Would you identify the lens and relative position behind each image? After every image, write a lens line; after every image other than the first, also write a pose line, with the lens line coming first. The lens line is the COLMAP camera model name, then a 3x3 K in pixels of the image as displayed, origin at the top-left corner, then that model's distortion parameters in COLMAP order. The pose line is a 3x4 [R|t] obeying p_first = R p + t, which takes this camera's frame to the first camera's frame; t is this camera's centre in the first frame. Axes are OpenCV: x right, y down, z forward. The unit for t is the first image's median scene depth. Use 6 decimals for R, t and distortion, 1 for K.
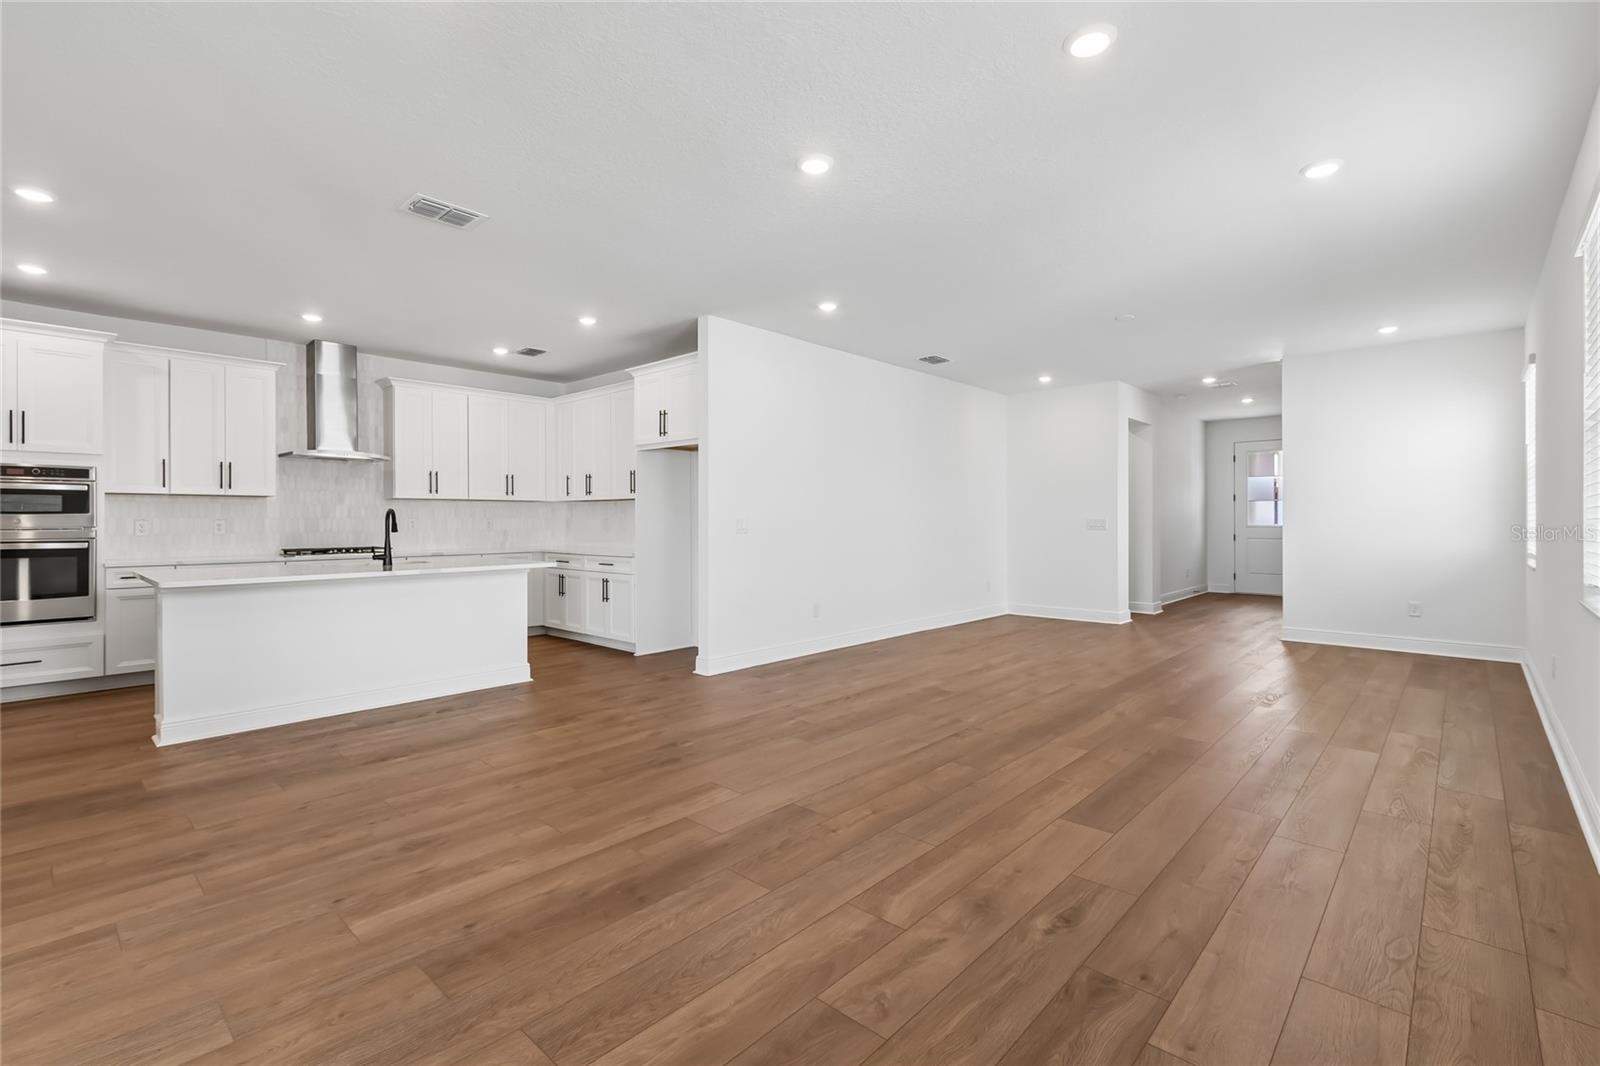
lens RADIAL K [[728.0, 0, 815.9], [0, 728.0, 518.3], [0, 0, 1]] dist [0.001417, -0.000293]
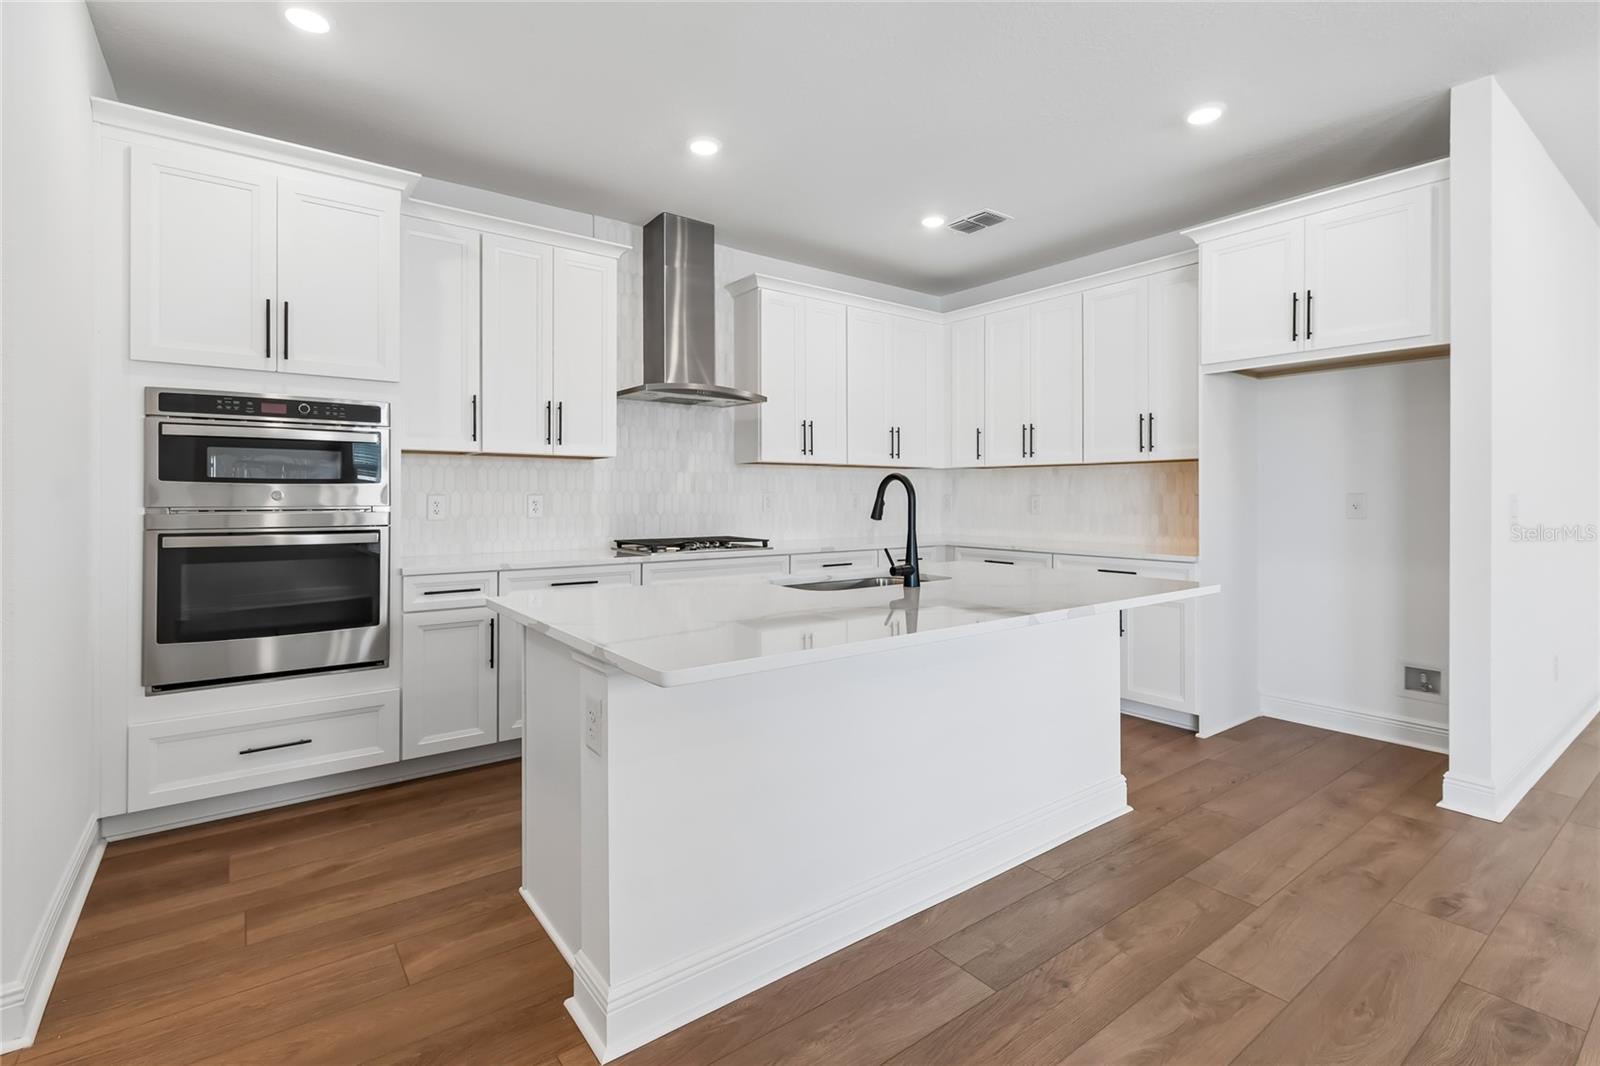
lens RADIAL K [[750.2, 0, 822.4], [0, 750.2, 494.5], [0, 0, 1]] dist [0.002044, -0.000115]
pose [[0.985161, 0.003062, -0.171608, -0.457762], [-0.003034, 0.999995, 0.000424, 0.001223], [0.171608, 0.000103, 0.985165, 0.394283]]
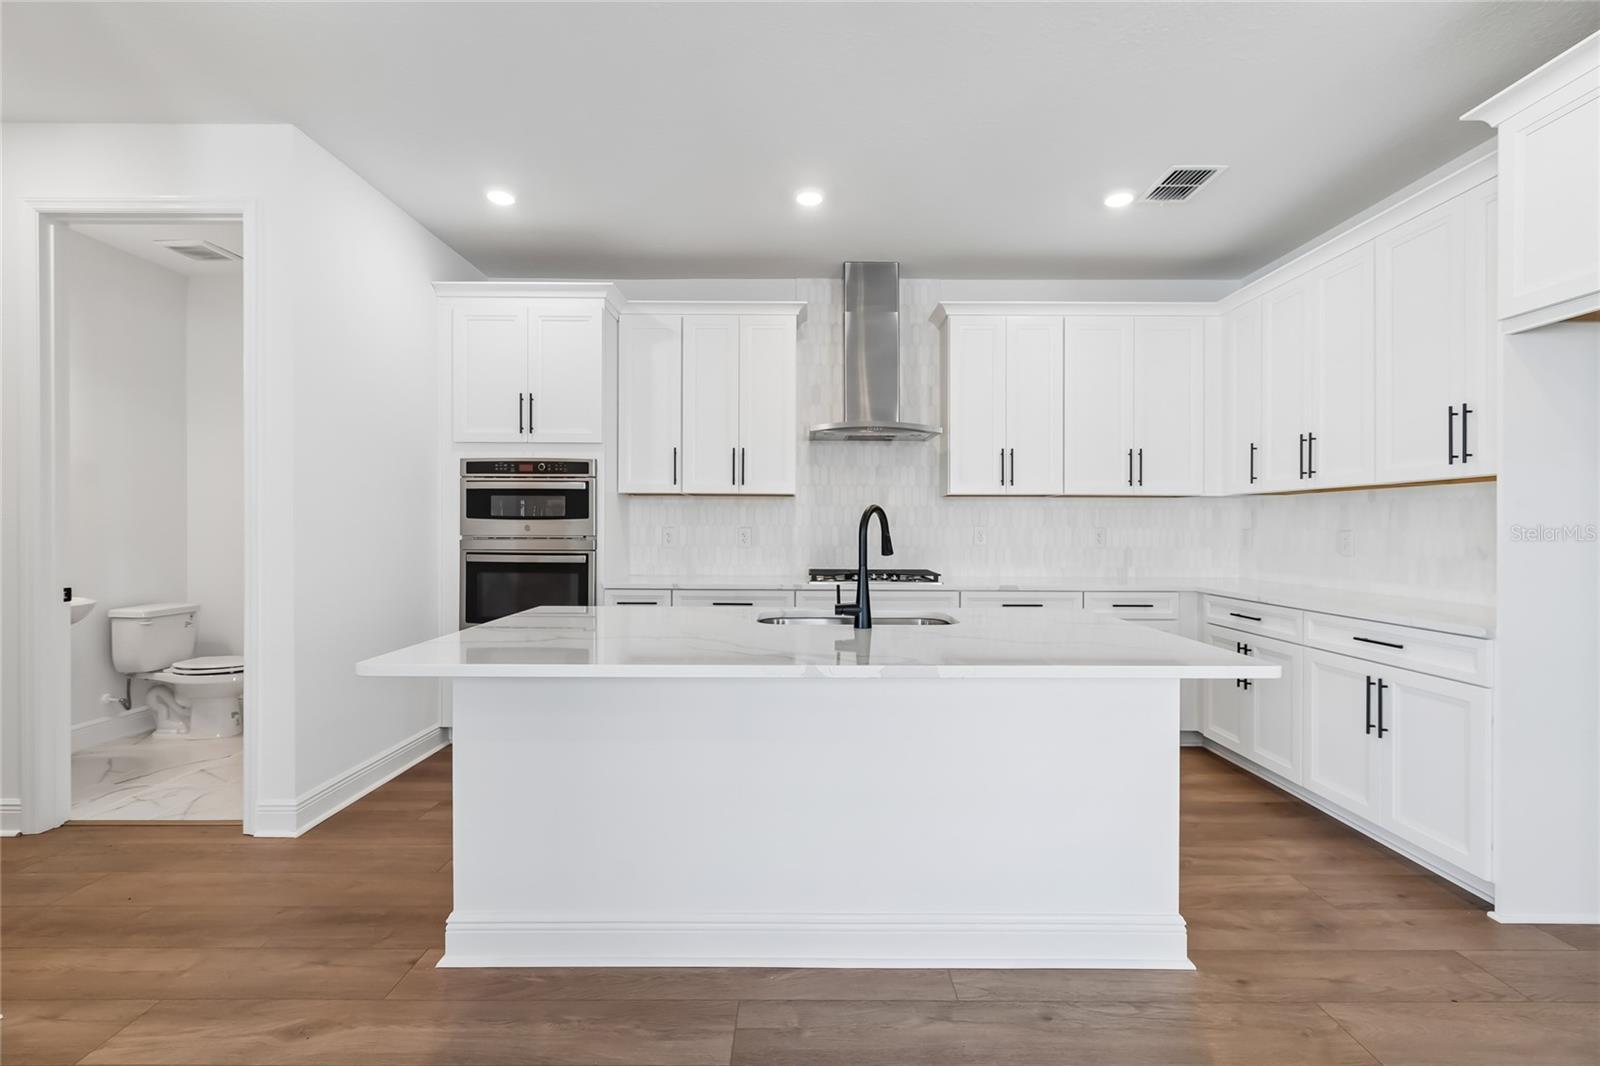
lens RADIAL K [[719.3, 0, 800.0], [0, 719.3, 533.0], [0, 0, 1]] dist [0.001633, -0.000089]
pose [[0.671111, 0.009502, -0.741296, -0.227466], [-0.003855, 0.999949, 0.009327, 0.000618], [0.741347, -0.003401, 0.671113, 0.543609]]
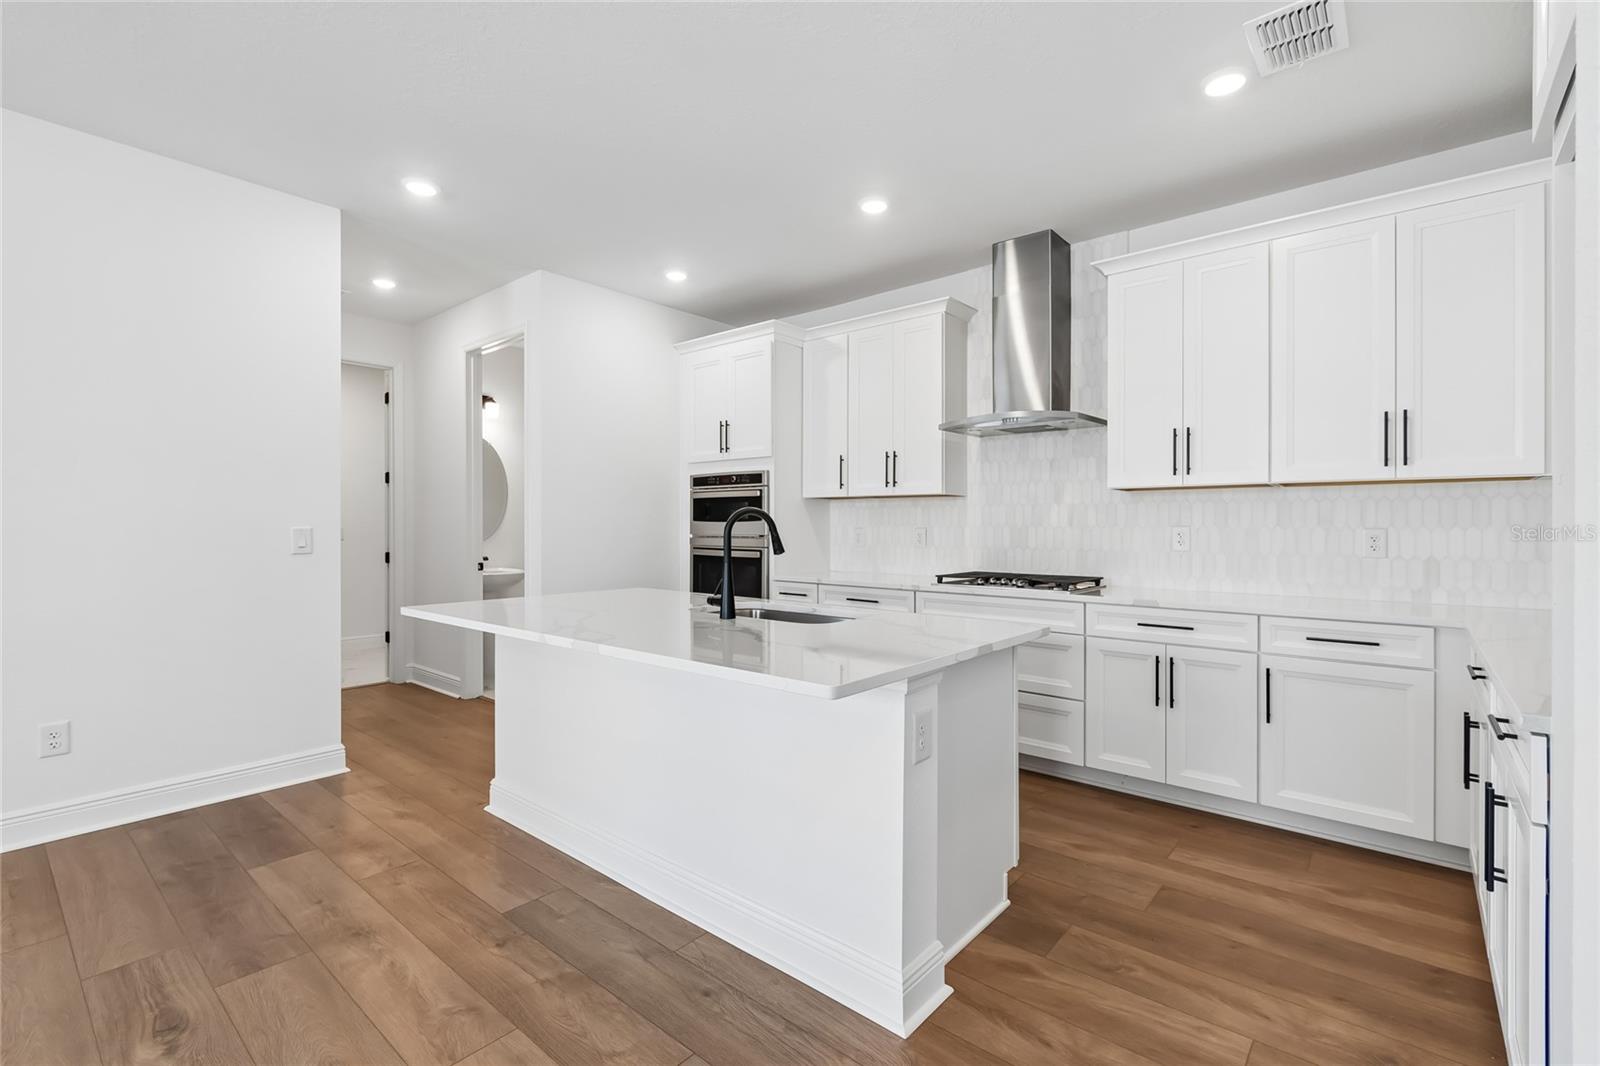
lens RADIAL K [[712.8, 0, 774.0], [0, 712.8, 531.1], [0, 0, 1]] dist [0.000493, -0.000002]
pose [[0.018077, 0.006967, -0.999812, -0.071923], [-0.001454, 0.999975, 0.006942, 0.000187], [0.999836, 0.001328, 0.018086, 0.835601]]
